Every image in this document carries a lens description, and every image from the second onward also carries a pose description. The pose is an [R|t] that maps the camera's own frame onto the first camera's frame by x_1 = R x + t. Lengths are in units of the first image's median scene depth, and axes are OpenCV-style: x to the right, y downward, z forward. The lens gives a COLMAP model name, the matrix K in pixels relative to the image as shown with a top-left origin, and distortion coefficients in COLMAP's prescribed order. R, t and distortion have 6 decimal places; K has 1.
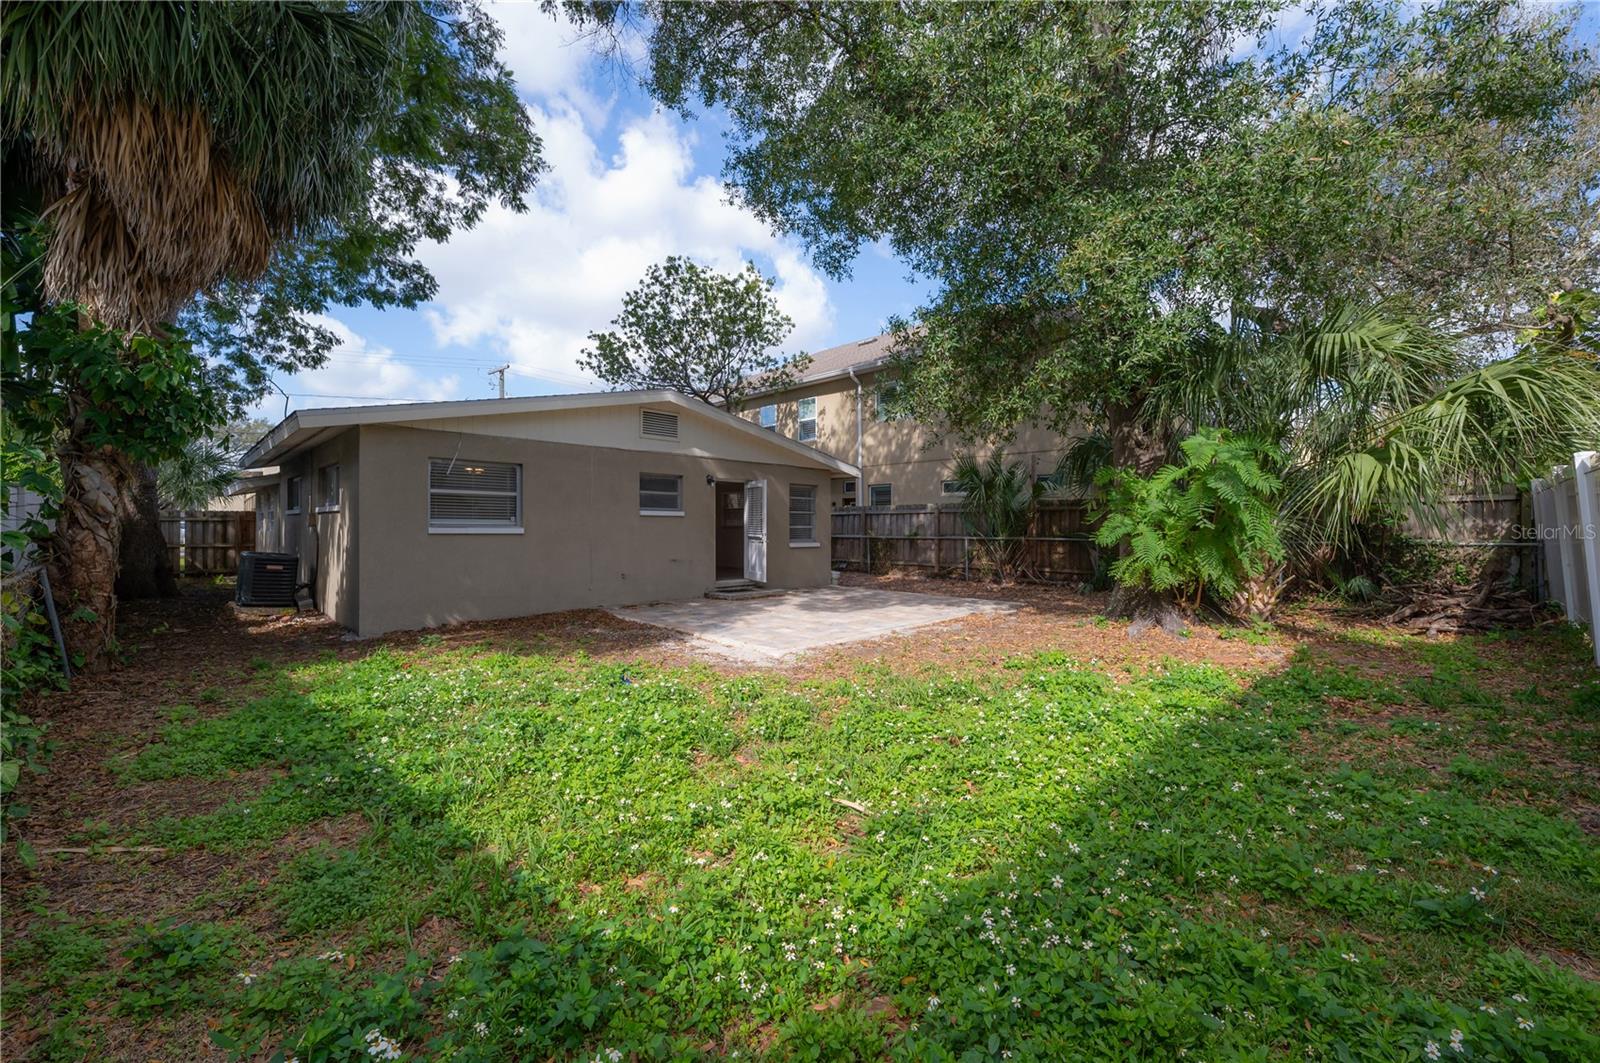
lens RADIAL K [[640.2, 0, 793.6], [0, 640.2, 512.2], [0, 0, 1]] dist [0.000318, 0.000141]
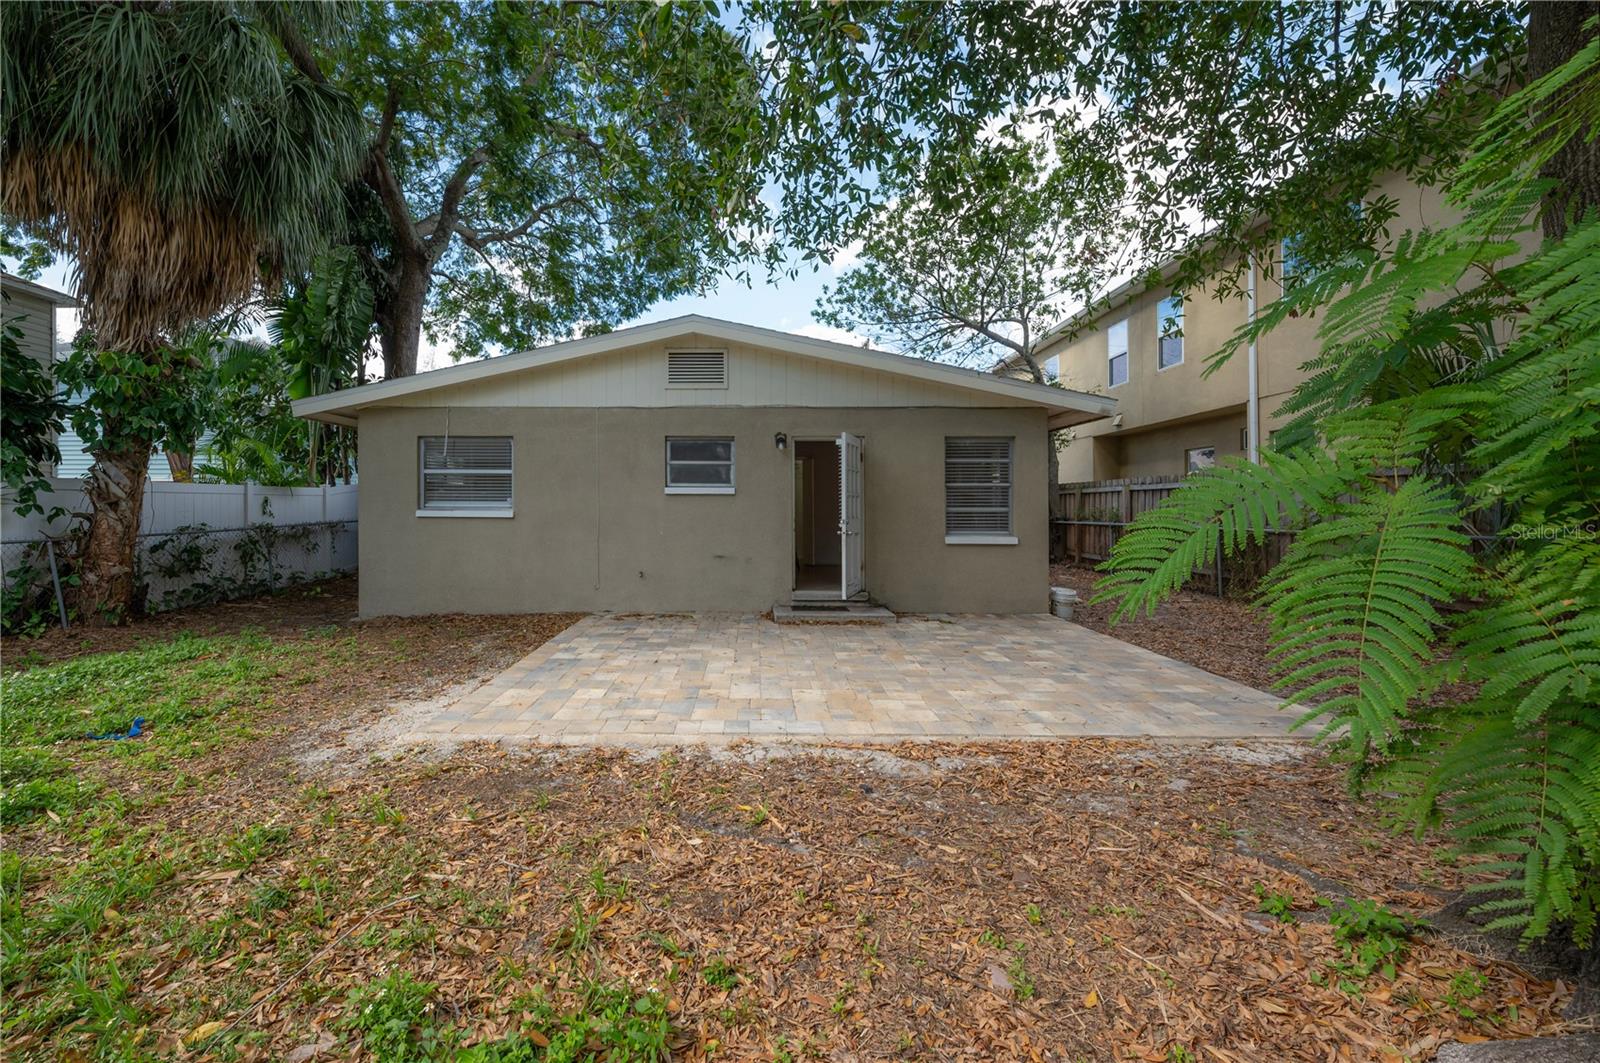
lens RADIAL K [[640.2, 0, 793.6], [0, 640.2, 512.2], [0, 0, 1]] dist [0.000318, 0.000141]
pose [[0.695444, -0.002400, -0.718577, 0.388317], [0.017836, 0.999744, 0.013922, 0.018102], [0.718359, -0.022498, 0.695308, 0.575993]]
